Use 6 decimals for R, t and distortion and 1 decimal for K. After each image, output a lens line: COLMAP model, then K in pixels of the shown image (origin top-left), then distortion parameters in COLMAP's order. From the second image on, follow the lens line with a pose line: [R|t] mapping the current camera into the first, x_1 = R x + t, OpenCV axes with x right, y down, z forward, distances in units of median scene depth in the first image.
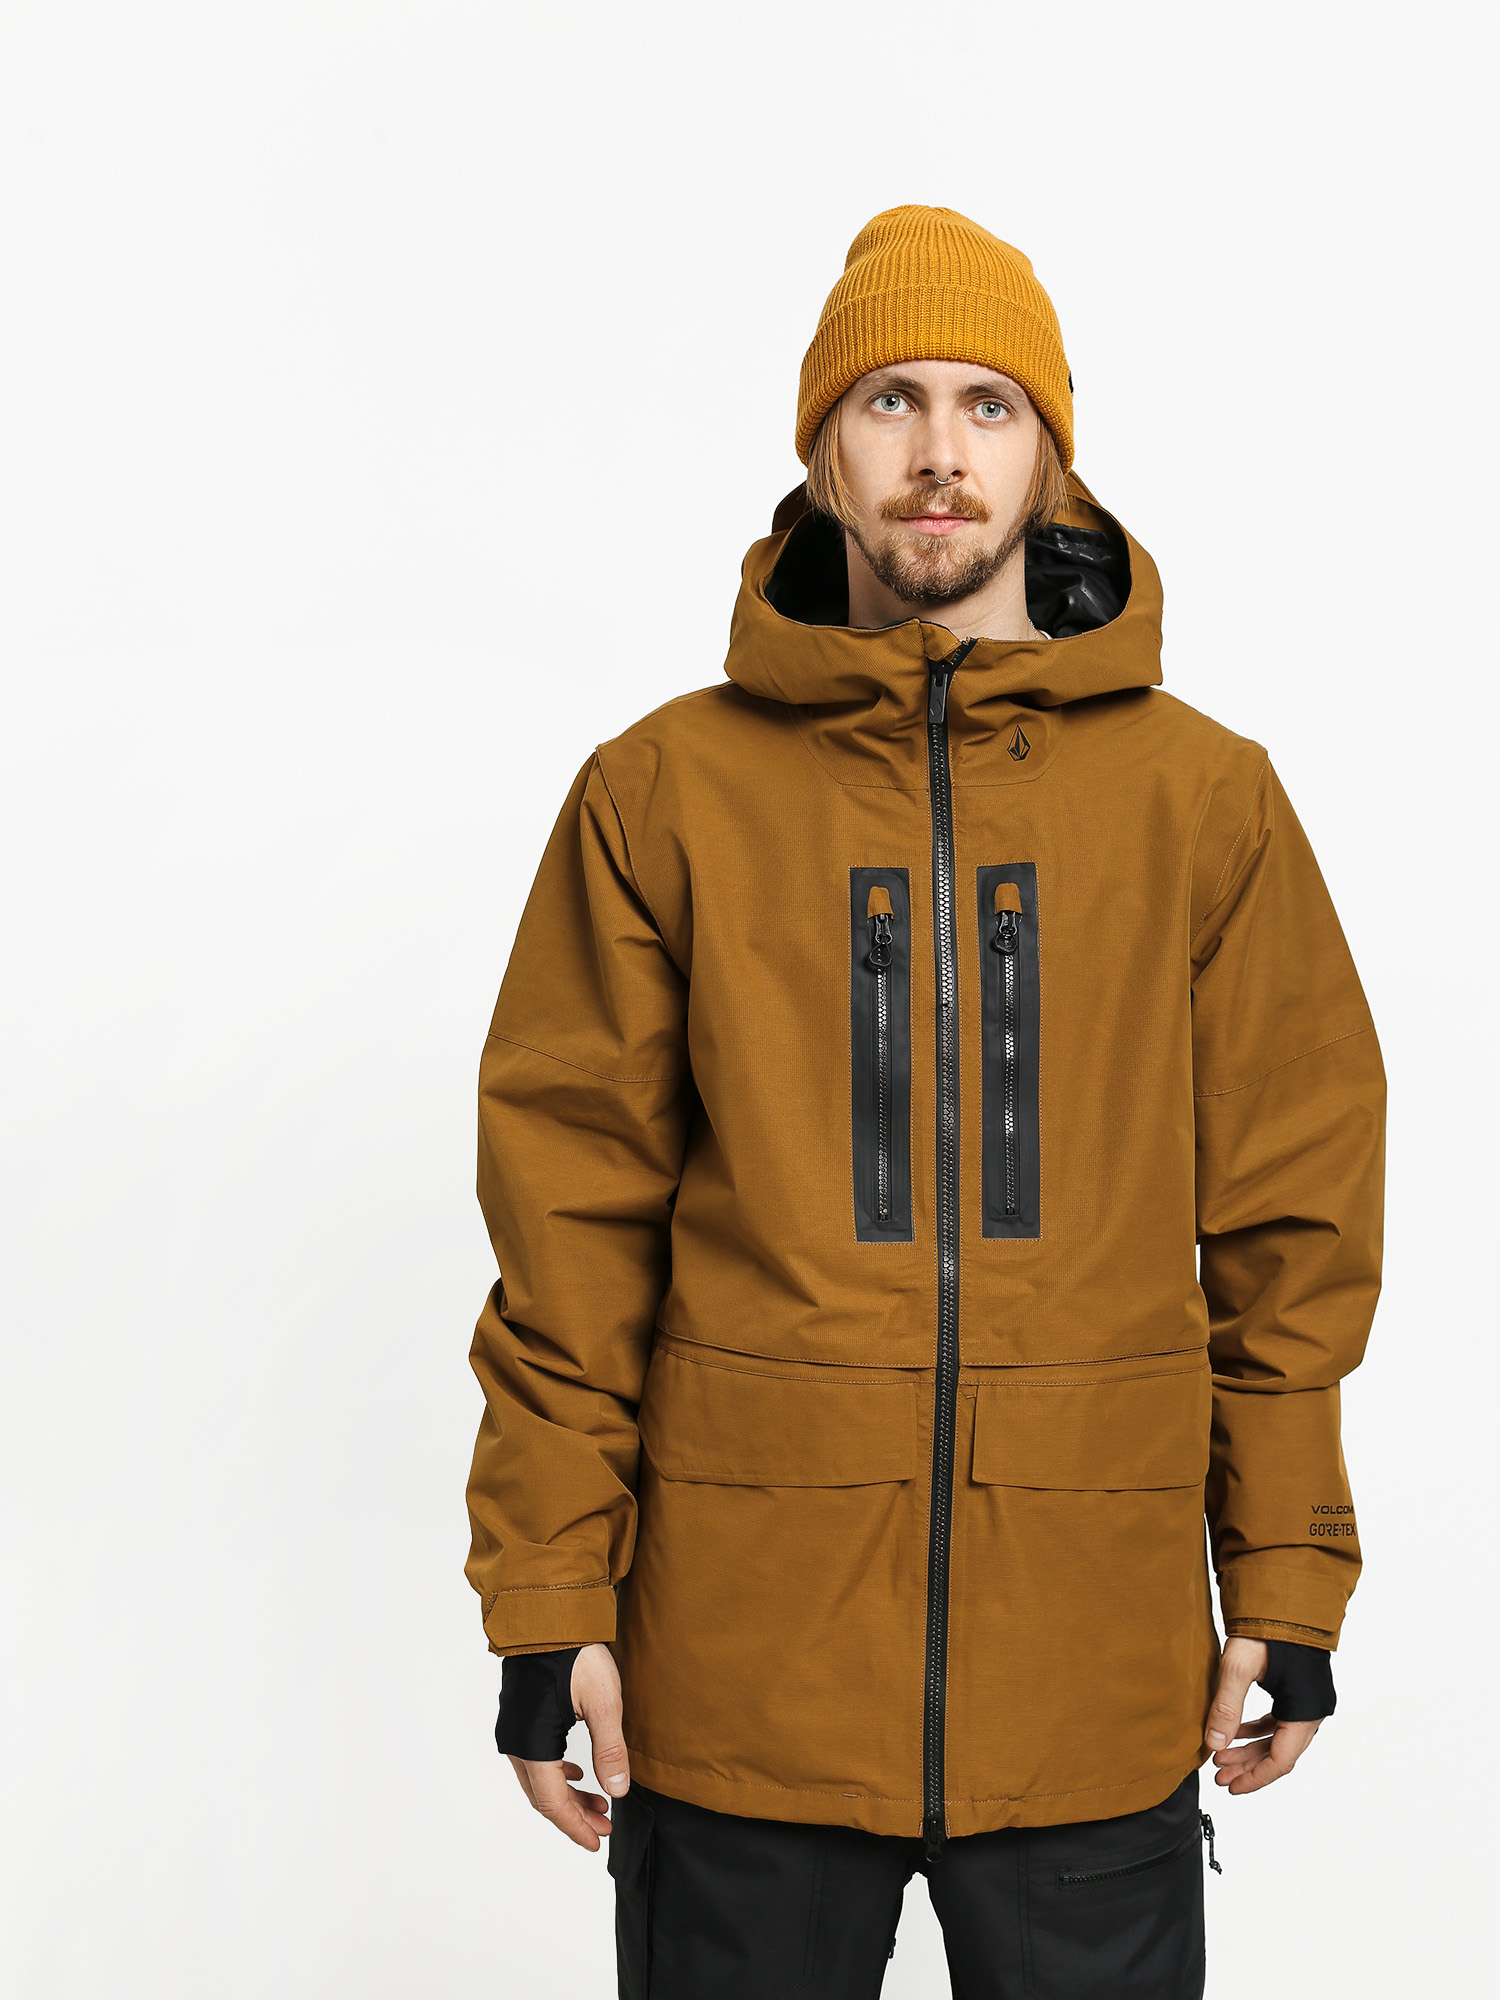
lens RADIAL K [[2831.4, 0, 750.0], [0, 2831.4, 1000.0], [0, 0, 1]] dist [-0.028910, -0.027296]
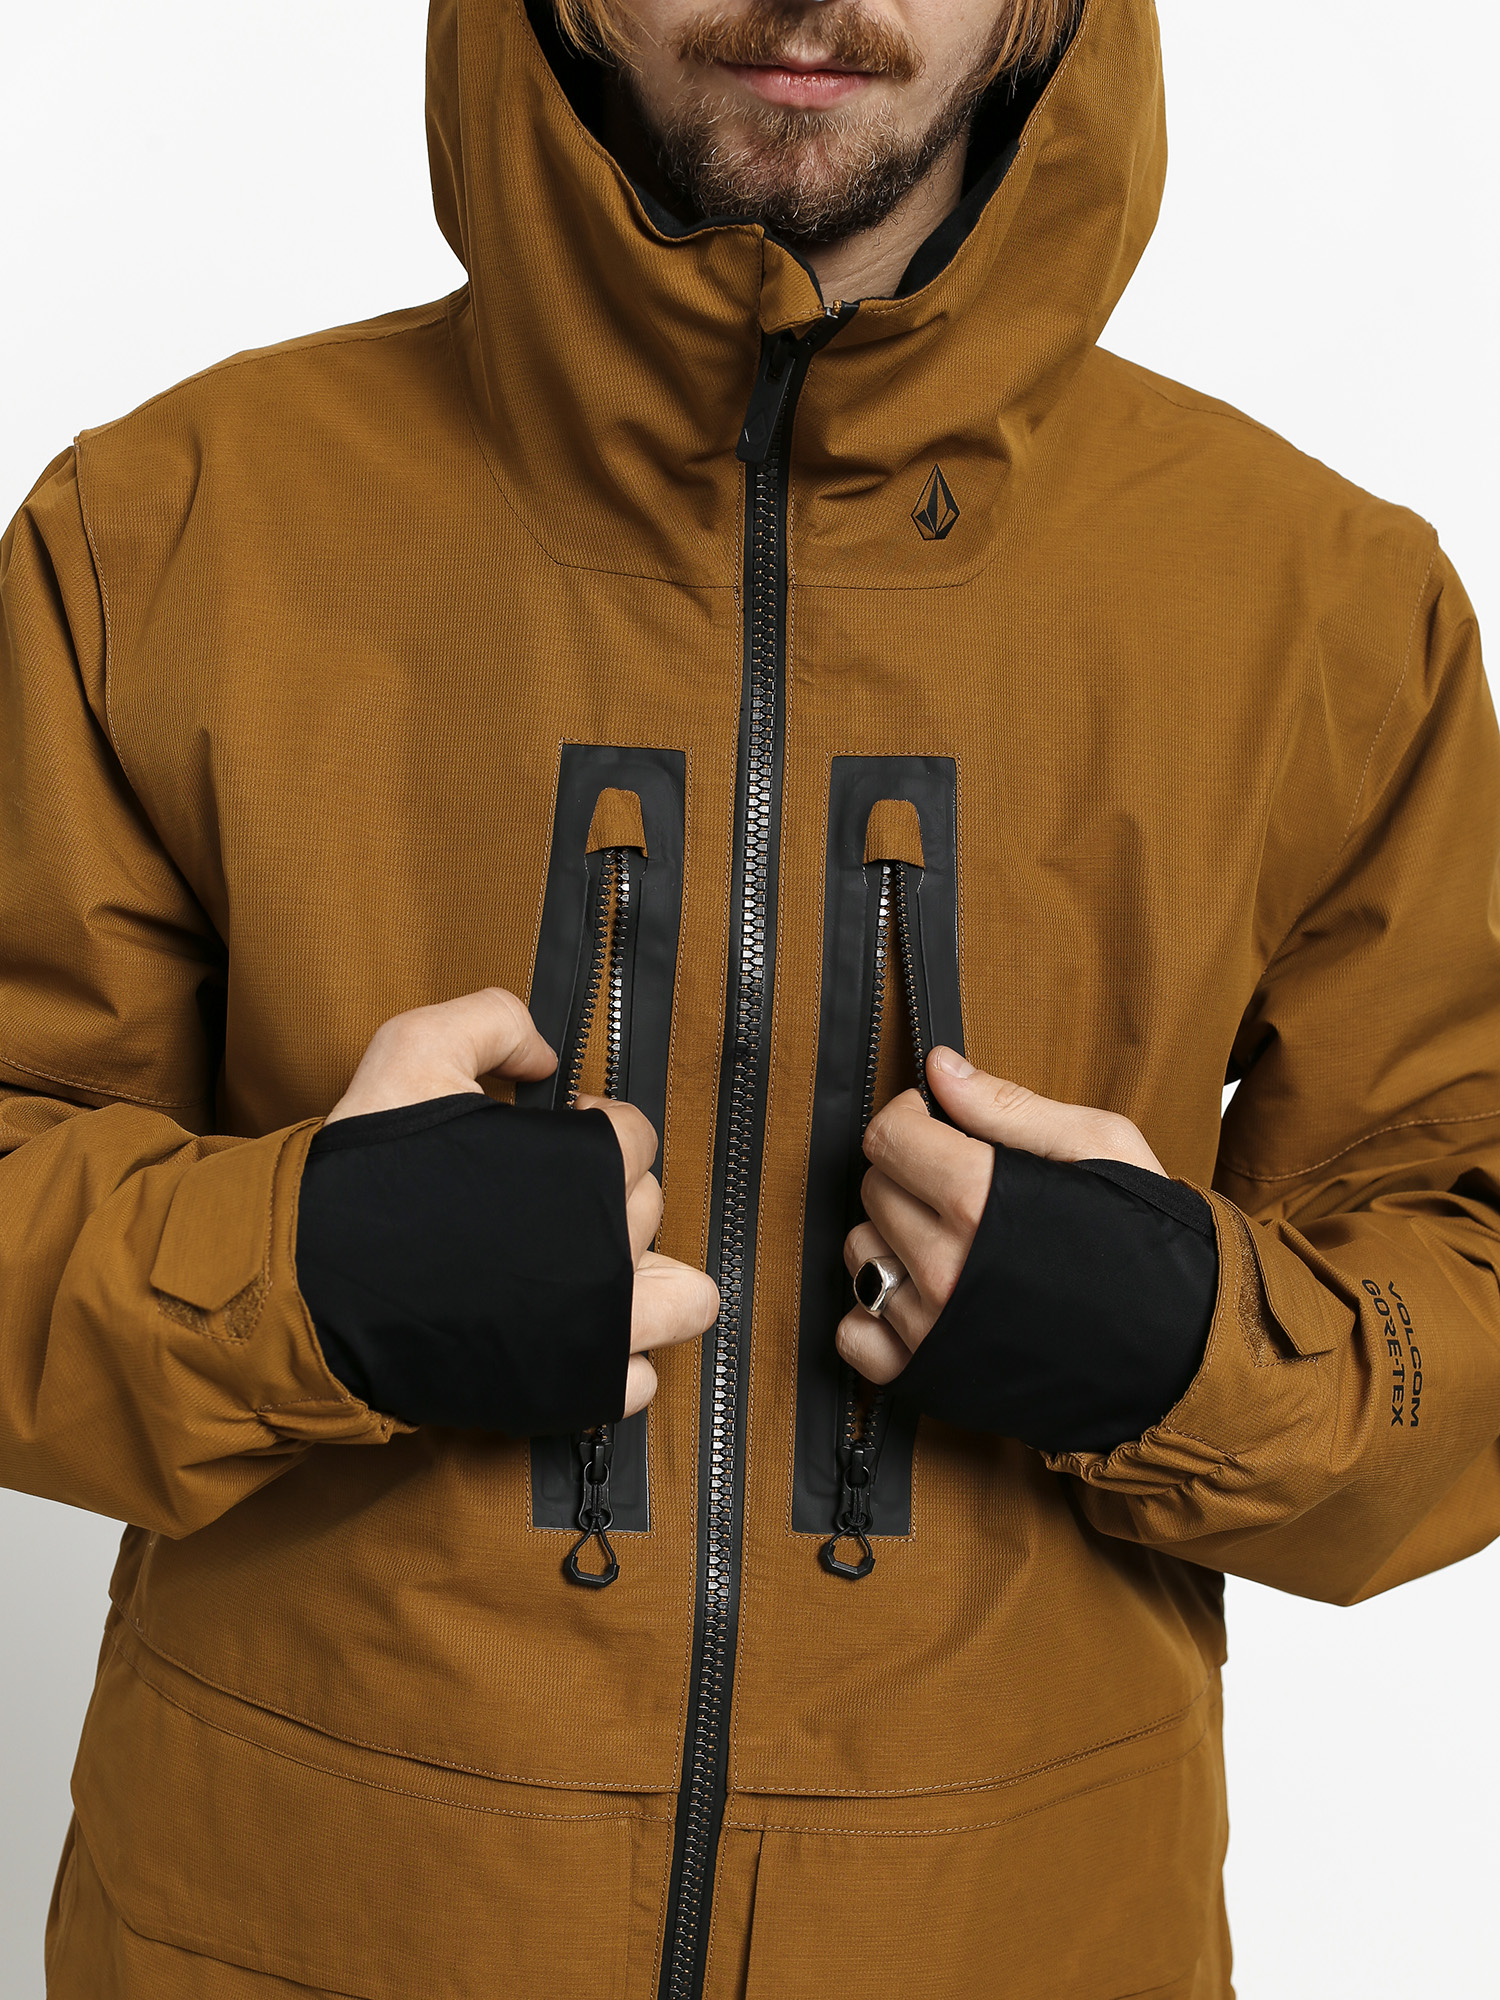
lens RADIAL K [[2864.9, 0, 742.7], [0, 2864.9, 1103.2], [0, 0, 1]] dist [-0.654840, 8.785961]
pose [[0.996673, 0.059095, 0.056131, 0.042201], [-0.063535, 0.994694, 0.080917, -0.027102], [-0.051052, -0.084214, 0.995139, 0.523584]]
